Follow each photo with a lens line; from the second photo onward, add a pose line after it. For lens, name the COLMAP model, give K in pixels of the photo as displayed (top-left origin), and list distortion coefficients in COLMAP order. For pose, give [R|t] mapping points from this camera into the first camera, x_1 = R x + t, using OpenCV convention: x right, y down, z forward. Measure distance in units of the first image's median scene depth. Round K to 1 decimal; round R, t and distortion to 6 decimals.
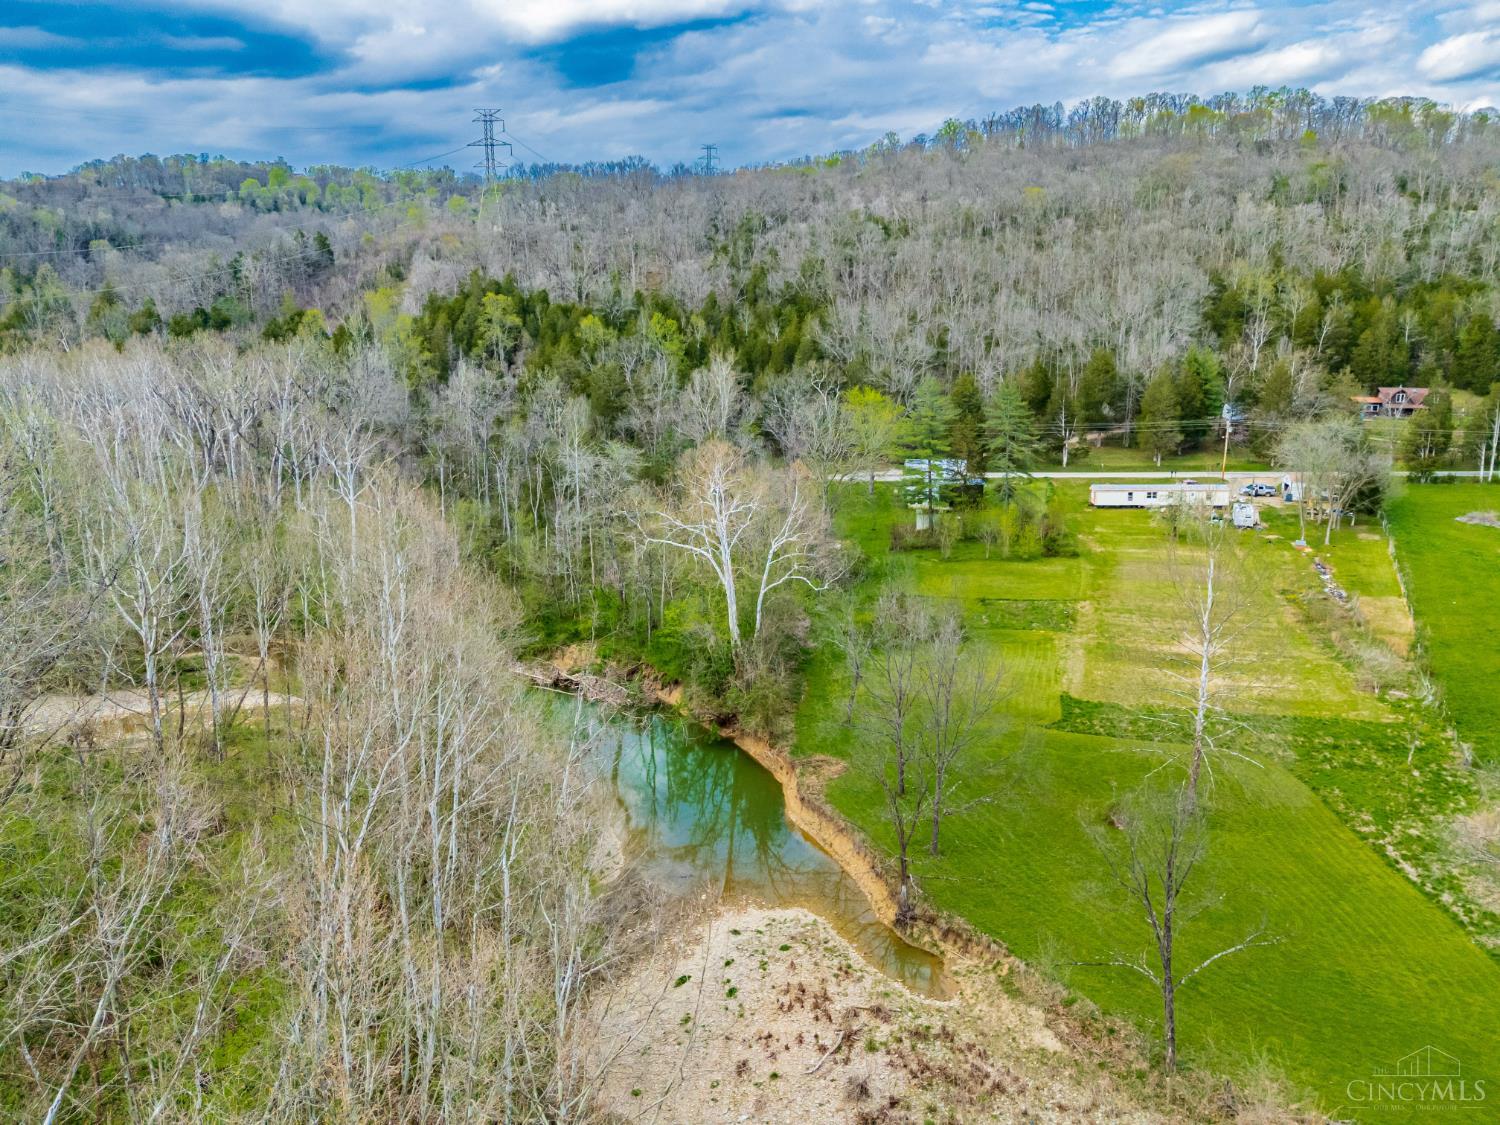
lens RADIAL K [[1169.4, 0, 750.0], [0, 1169.4, 562.5], [0, 0, 1]] dist [0.029815, -0.002838]
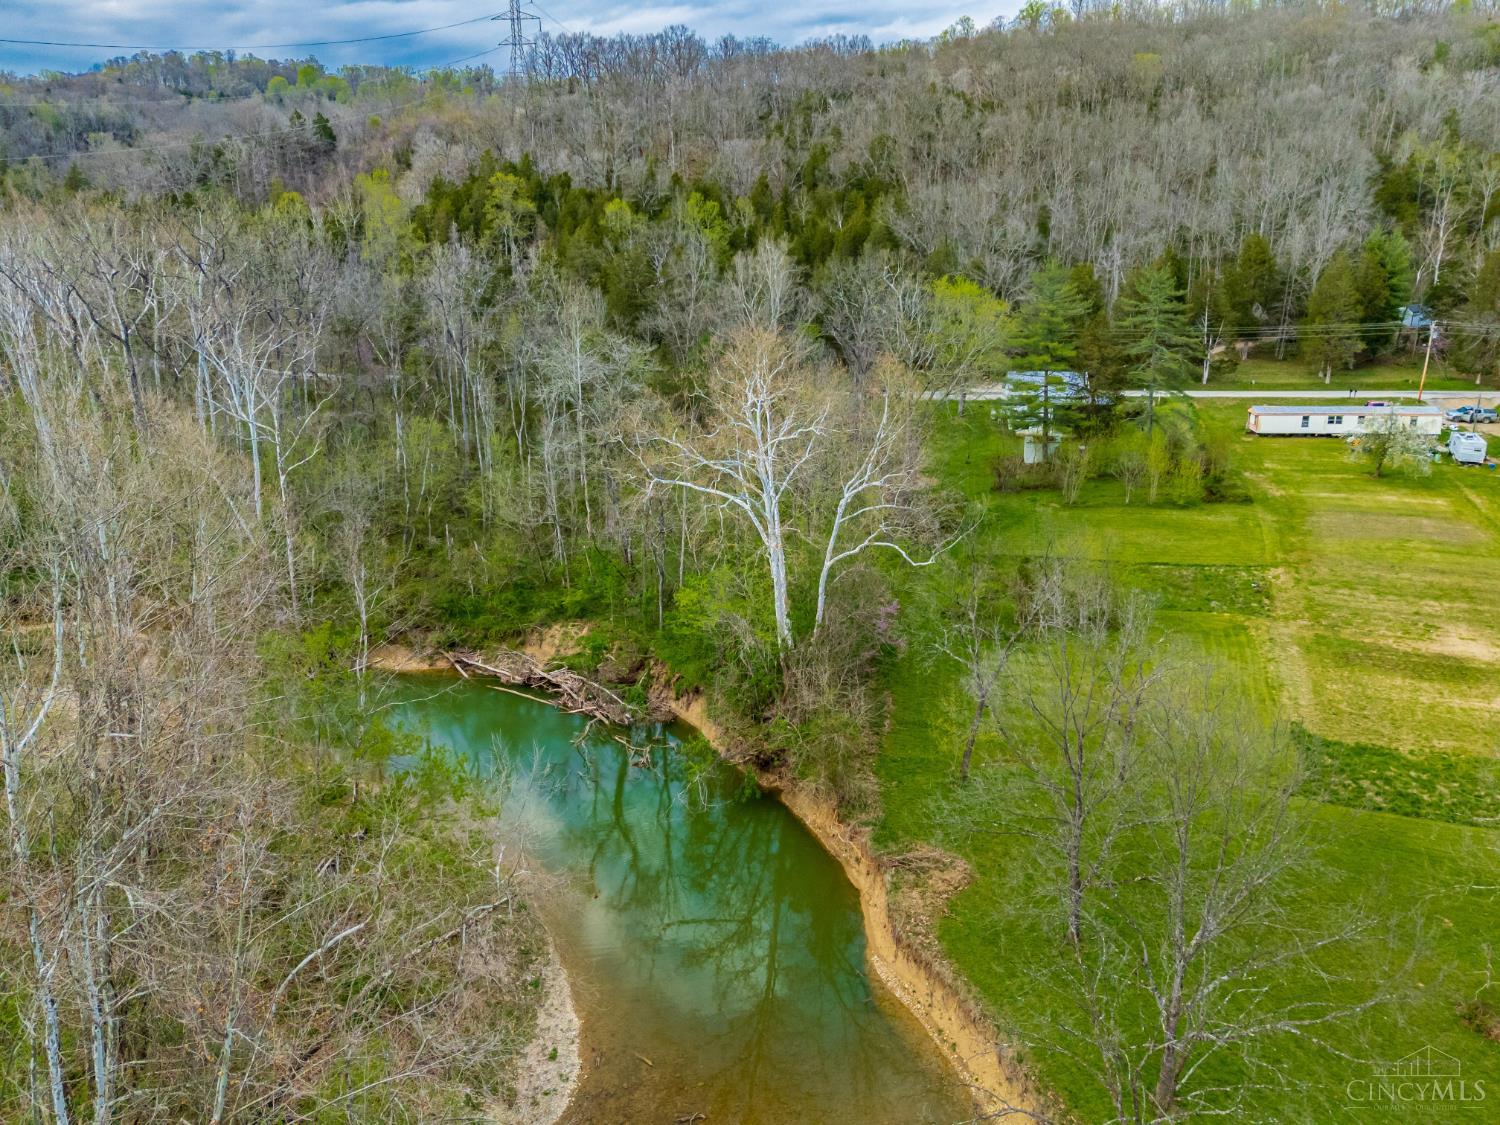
lens RADIAL K [[1169.4, 0, 750.0], [0, 1169.4, 562.5], [0, 0, 1]] dist [0.029815, -0.002838]
pose [[0.998987, 0.013690, -0.042865, -0.002612], [-0.010922, 0.997881, 0.064139, -0.009230], [0.043652, -0.063606, 0.997020, 0.198884]]
